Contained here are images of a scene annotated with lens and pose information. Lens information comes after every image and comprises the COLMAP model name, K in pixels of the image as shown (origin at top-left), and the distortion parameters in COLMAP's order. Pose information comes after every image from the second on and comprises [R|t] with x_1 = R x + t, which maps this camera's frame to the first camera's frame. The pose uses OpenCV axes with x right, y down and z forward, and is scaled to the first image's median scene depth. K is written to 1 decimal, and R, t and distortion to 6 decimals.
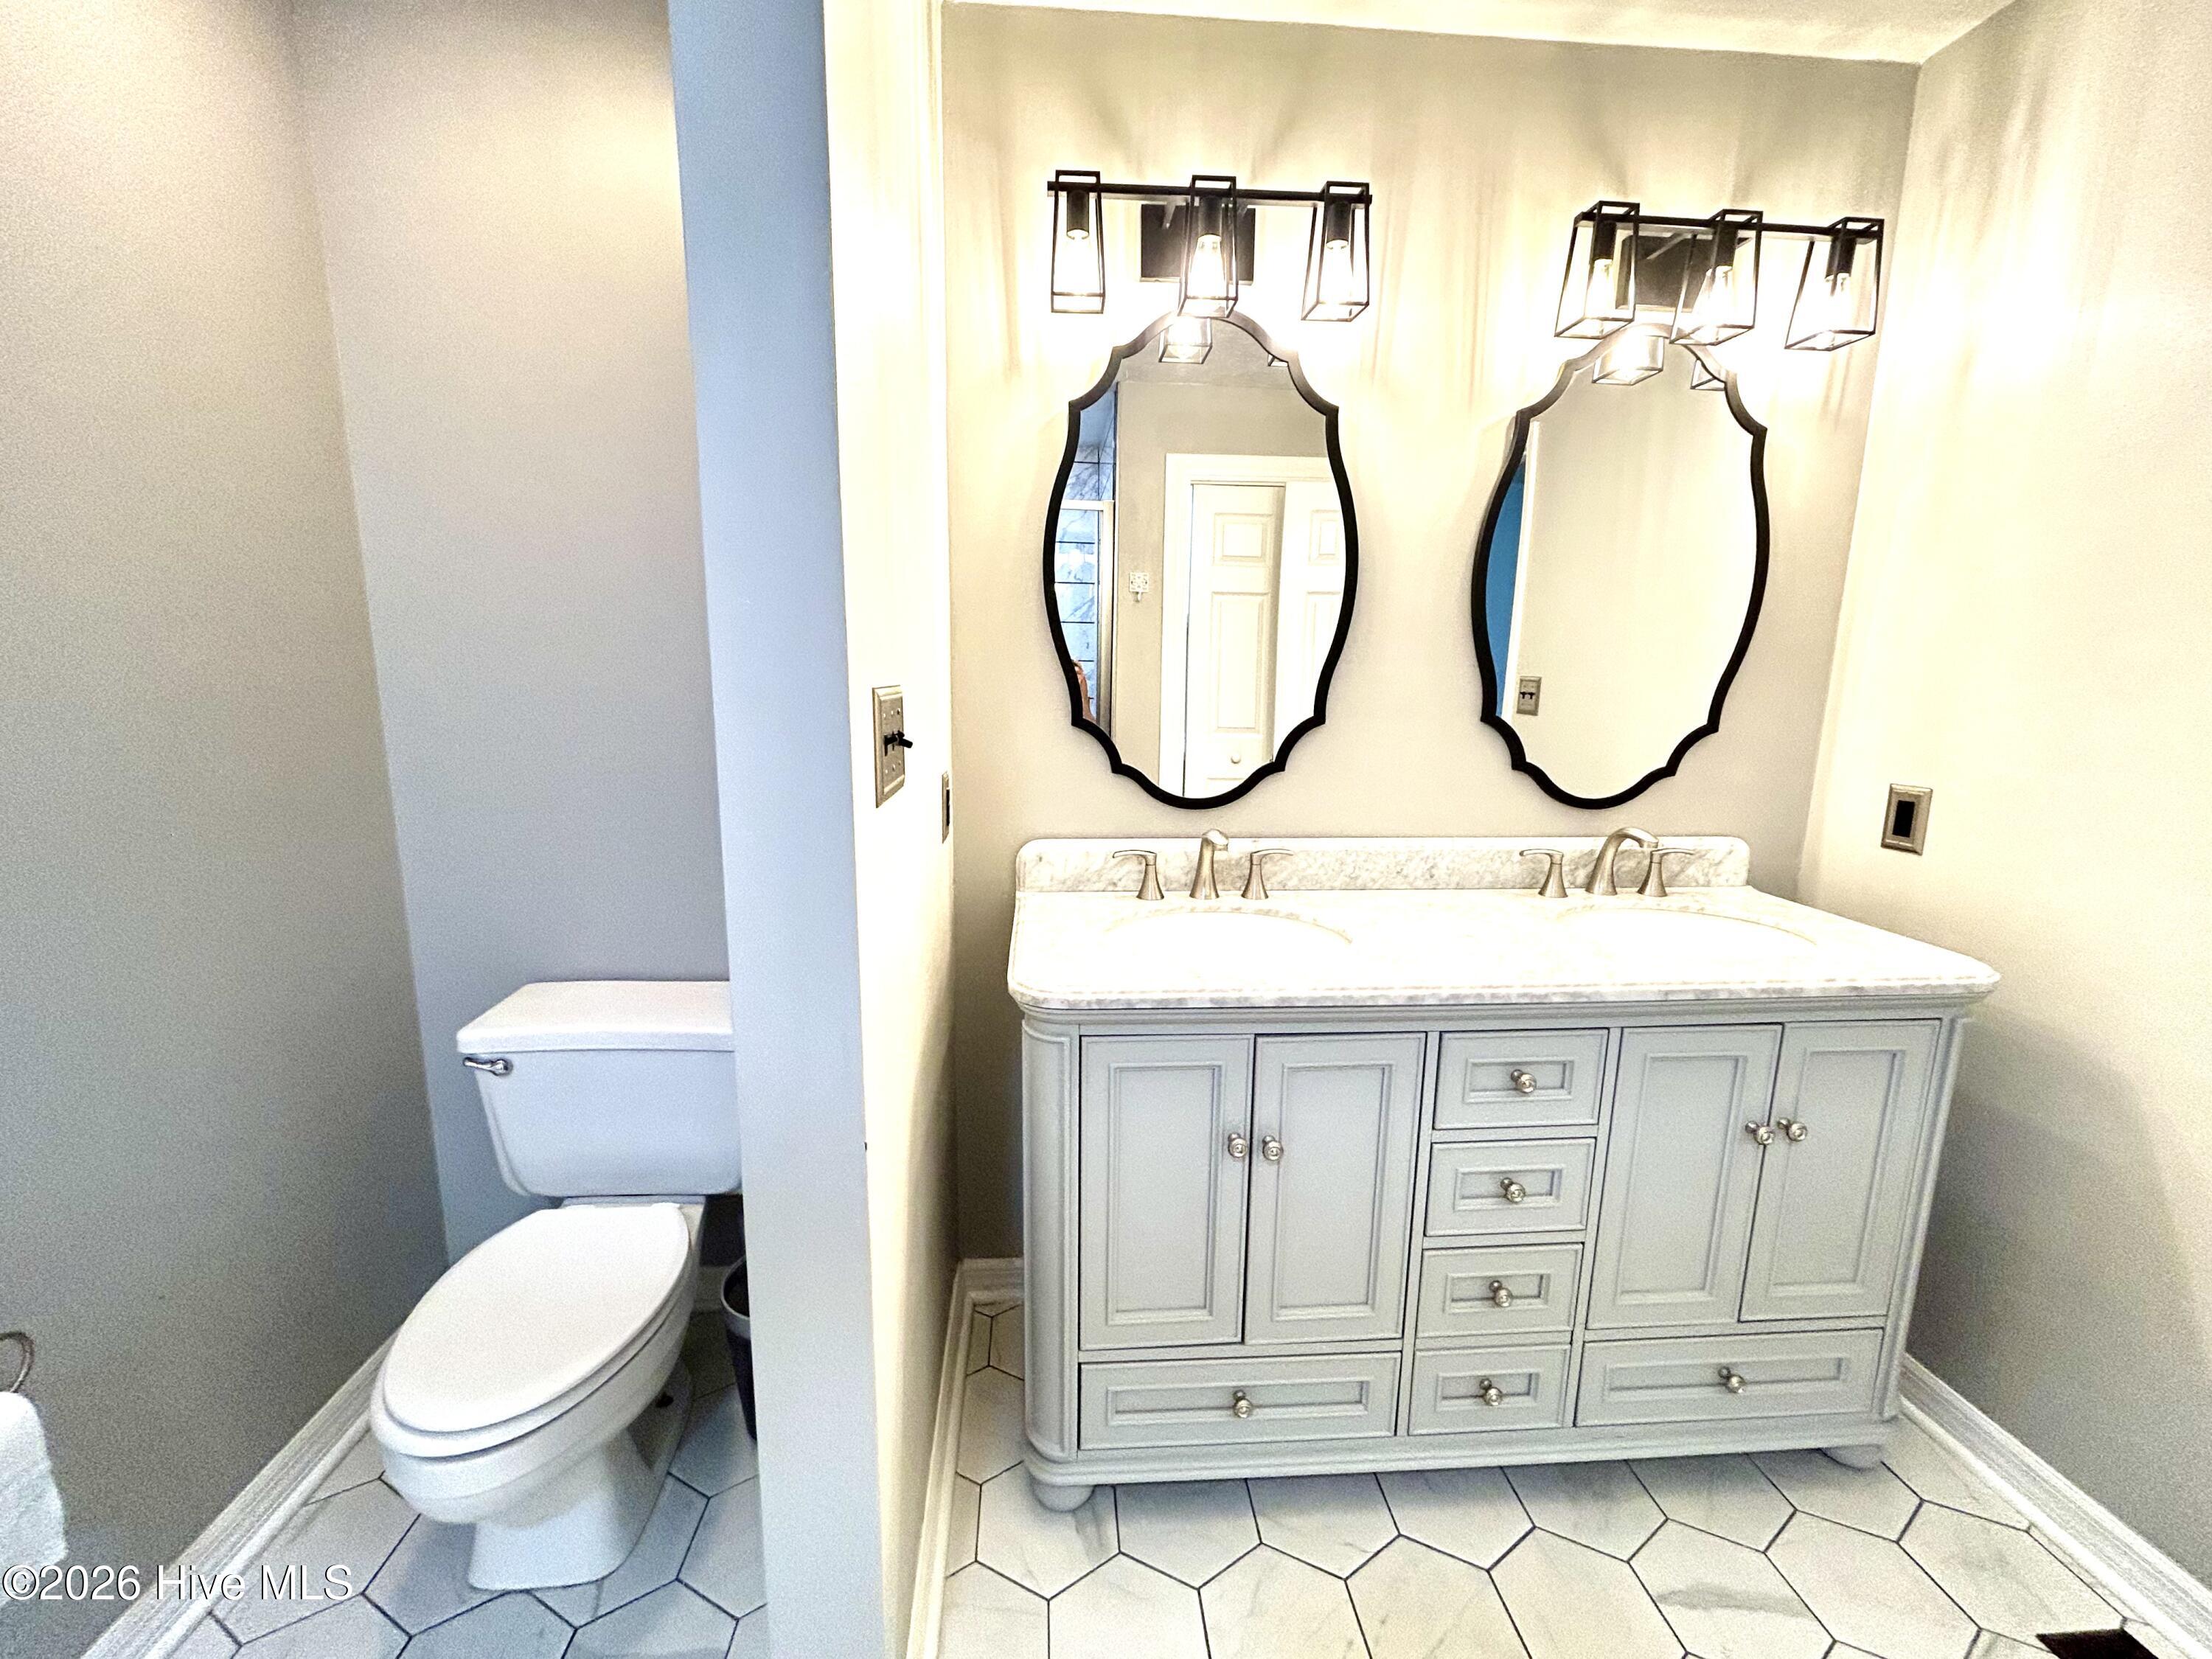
lens RADIAL K [[888.6, 0, 1106.4], [0, 888.6, 824.4], [0, 0, 1]] dist [0.000411, 0.000484]
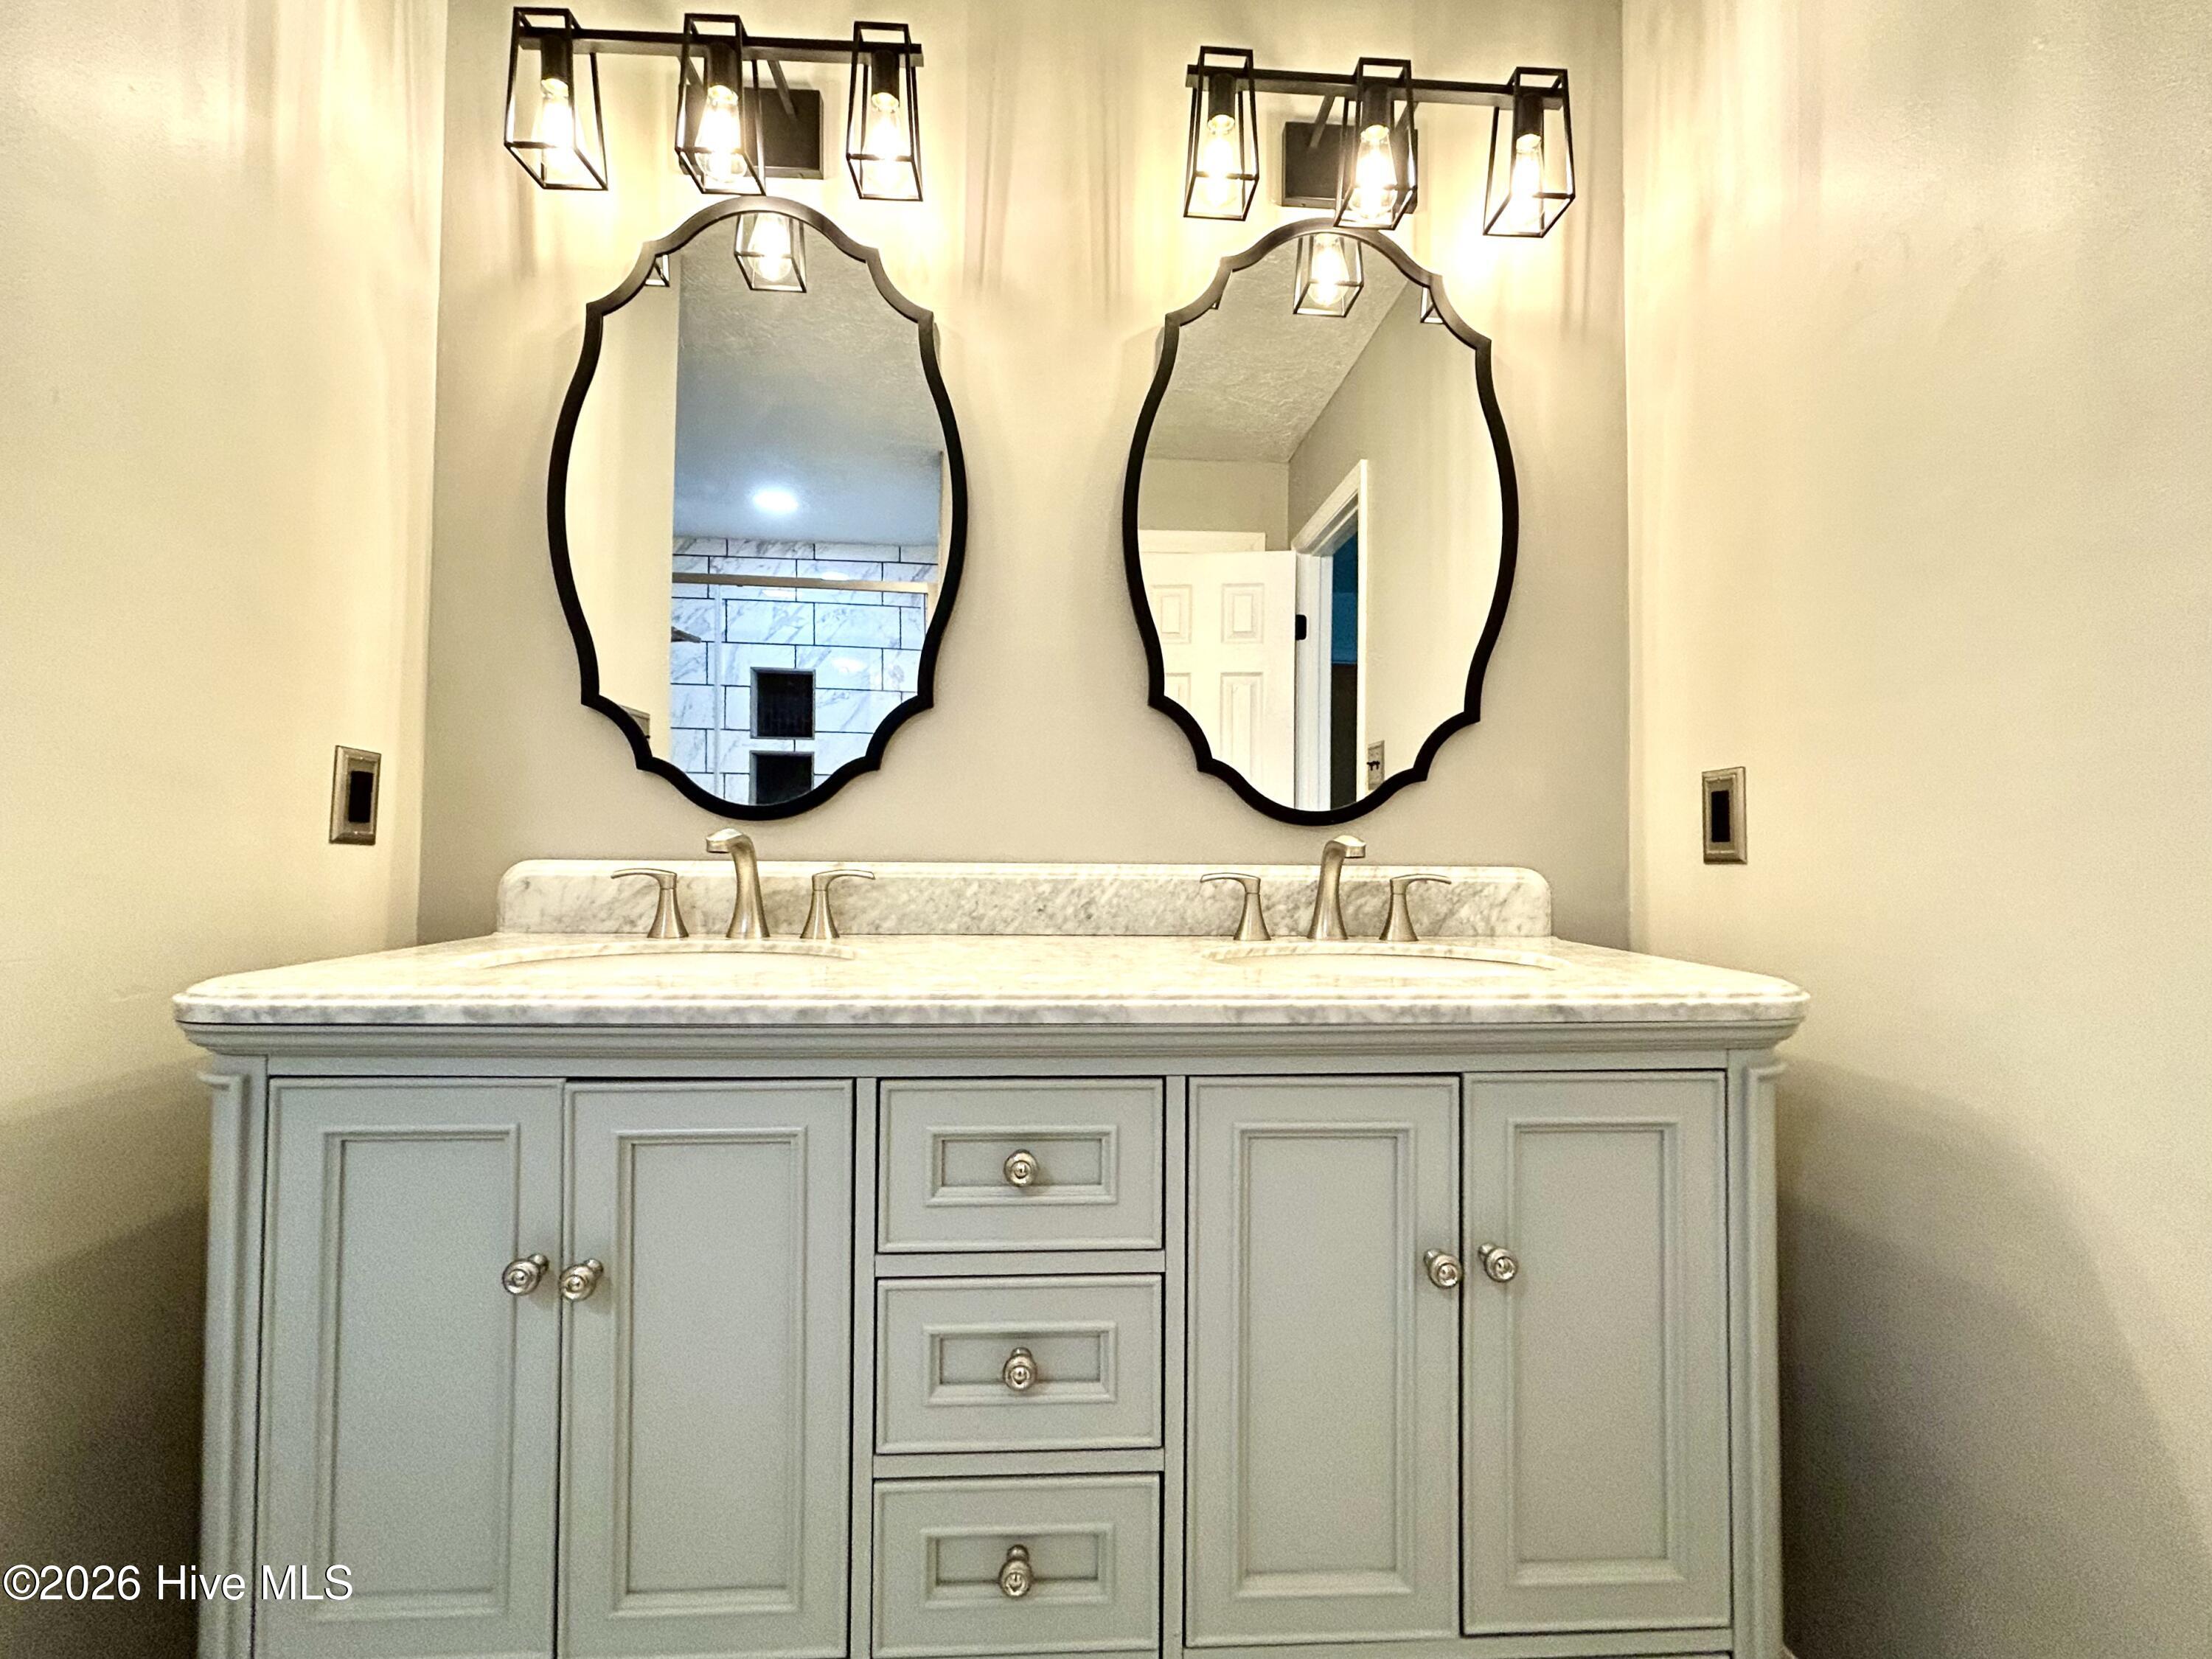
lens RADIAL K [[954.3, 0, 1104.9], [0, 954.3, 825.8], [0, 0, 1]] dist [0.000397, -0.000223]
pose [[0.999741, -0.002763, -0.022611, 0.501732], [-0.001851, 0.979476, -0.201552, 0.178964], [0.022704, 0.201541, 0.979217, 0.298115]]
